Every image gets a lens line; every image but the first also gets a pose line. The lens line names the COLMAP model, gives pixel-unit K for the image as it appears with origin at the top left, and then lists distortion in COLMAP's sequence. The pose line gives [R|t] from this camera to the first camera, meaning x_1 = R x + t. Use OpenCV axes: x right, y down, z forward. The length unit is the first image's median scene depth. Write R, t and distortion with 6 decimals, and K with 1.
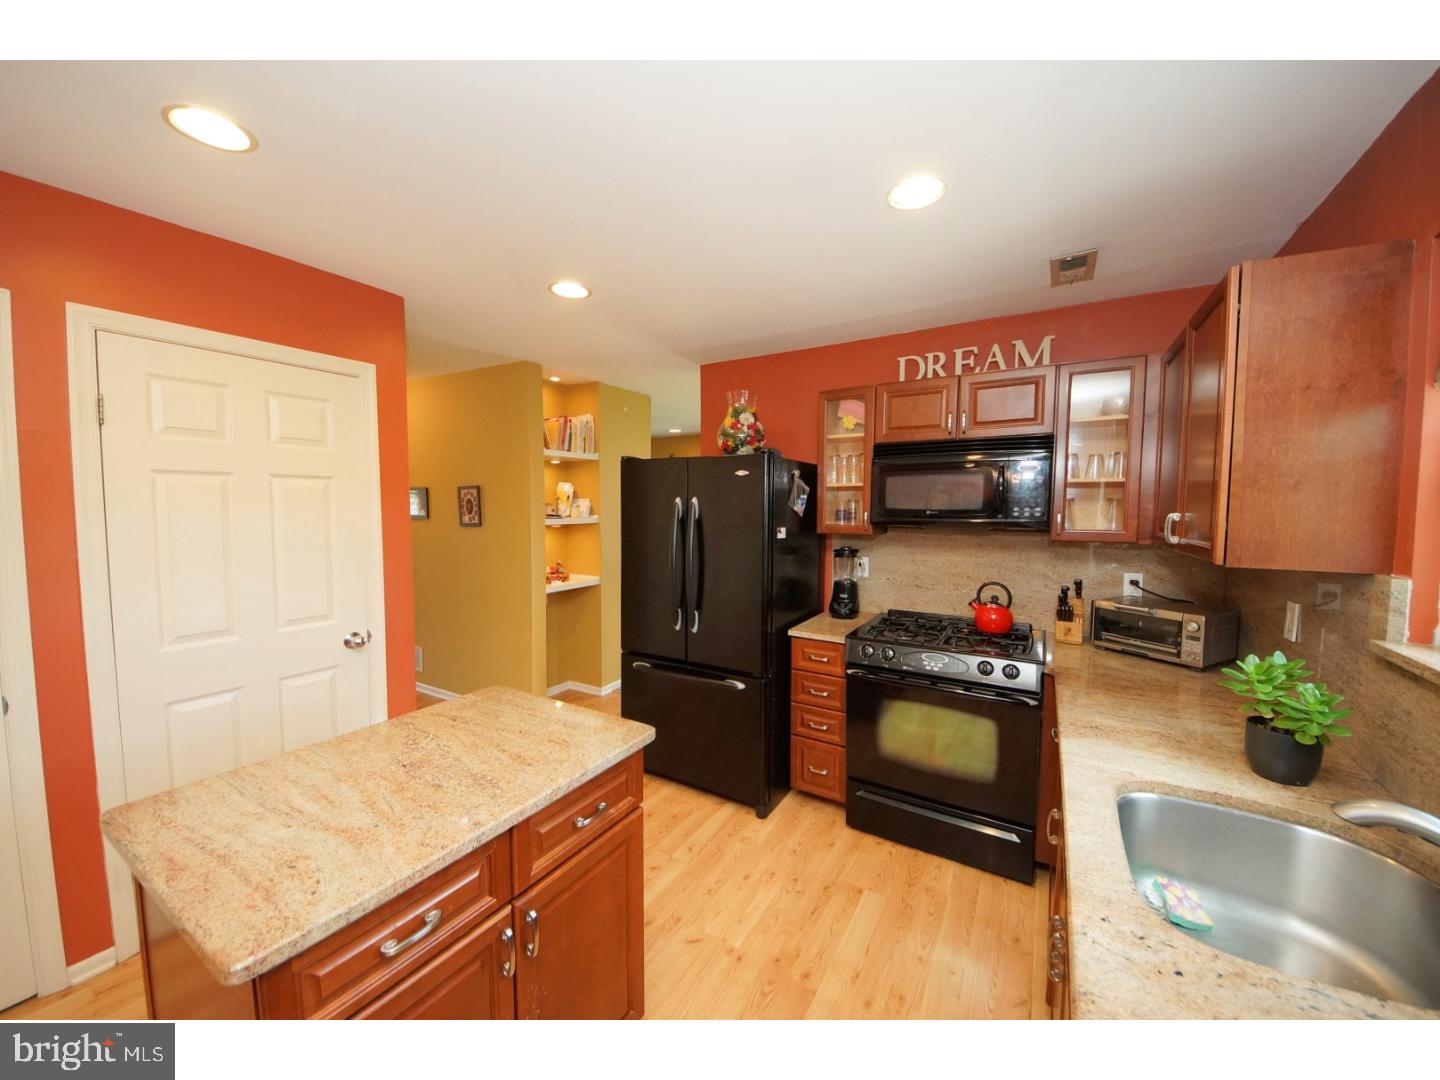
lens RADIAL K [[537.1, 0, 720.0], [0, 537.1, 540.0], [0, 0, 1]] dist [0.000400, -0.015144]
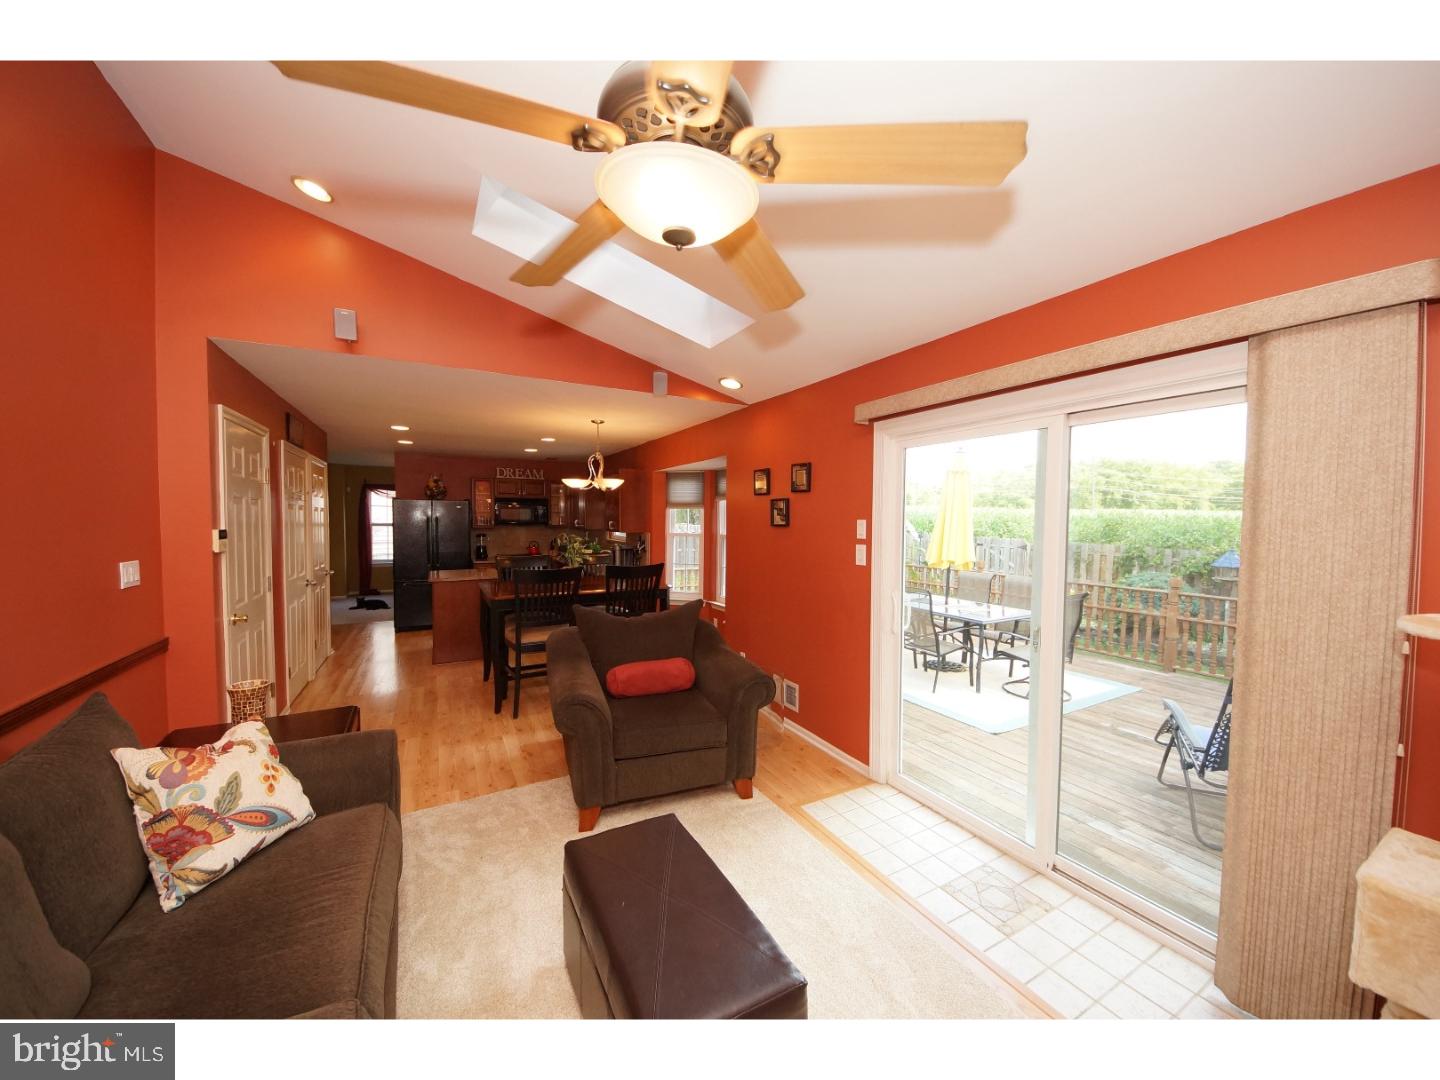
lens RADIAL K [[537.1, 0, 720.0], [0, 537.1, 540.0], [0, 0, 1]] dist [0.000400, -0.015144]
pose [[0.503747, -0.033551, 0.863199, -1.803489], [0.048191, 0.998781, 0.010697, 0.091056], [-0.862506, 0.036210, 0.504750, -1.712819]]
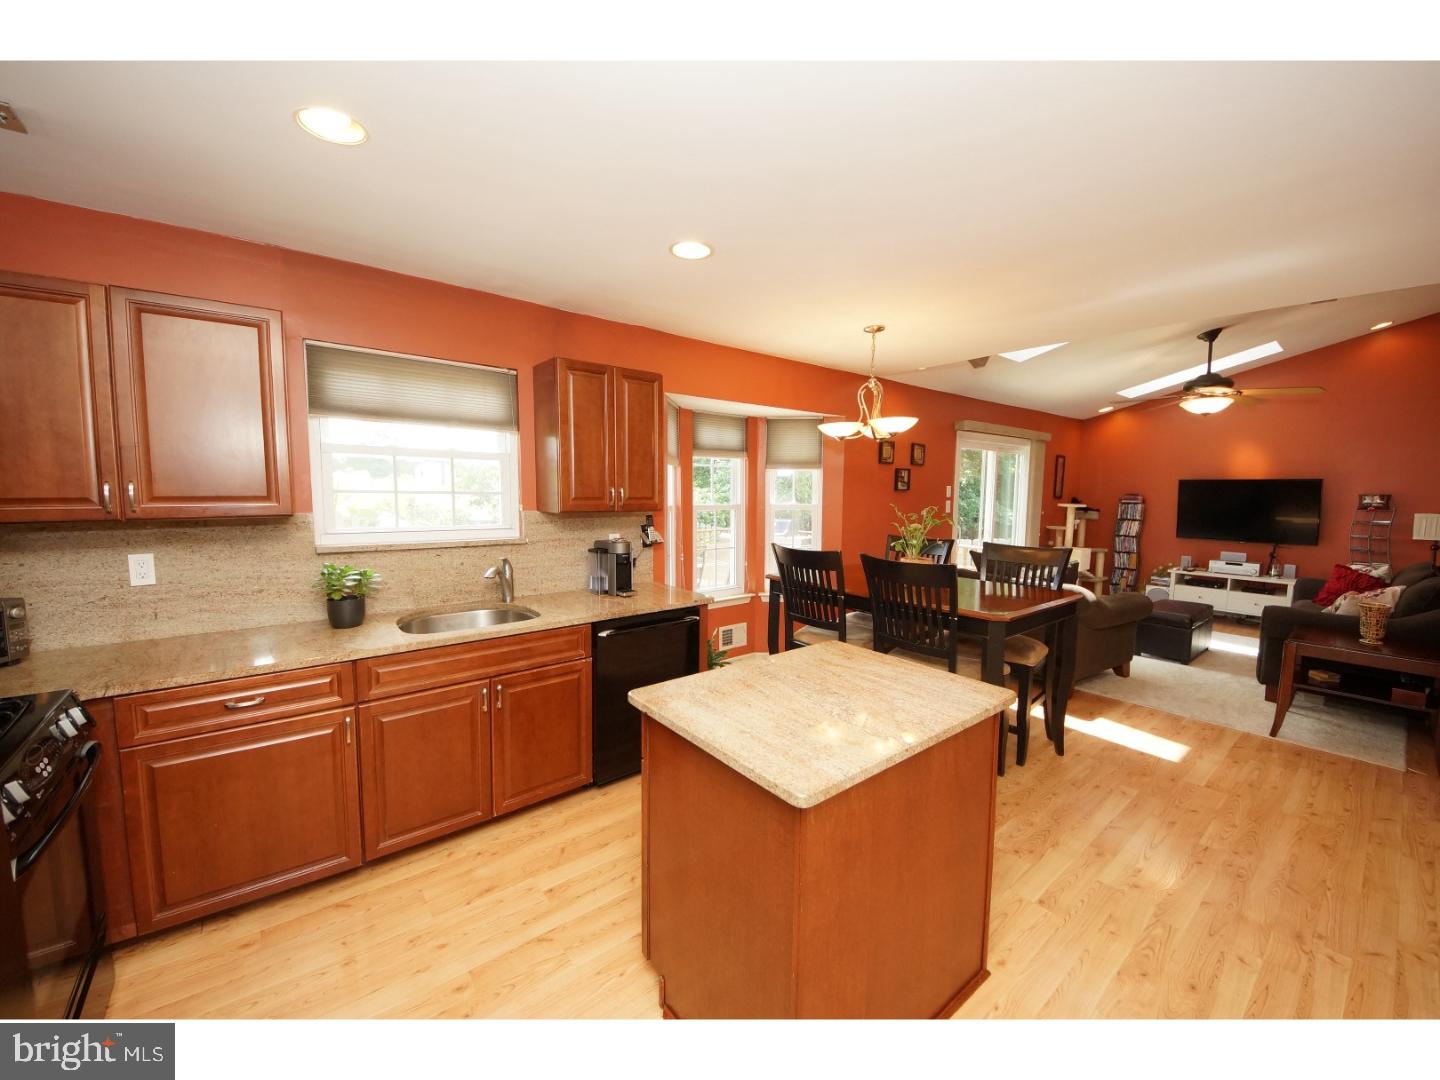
lens RADIAL K [[537.1, 0, 720.0], [0, 537.1, 540.0], [0, 0, 1]] dist [0.000400, -0.015144]
pose [[-0.938631, -0.043855, 0.342123, -0.369740], [0.010249, 0.987900, 0.154753, -0.060699], [-0.344770, 0.148763, -0.926824, 1.082936]]
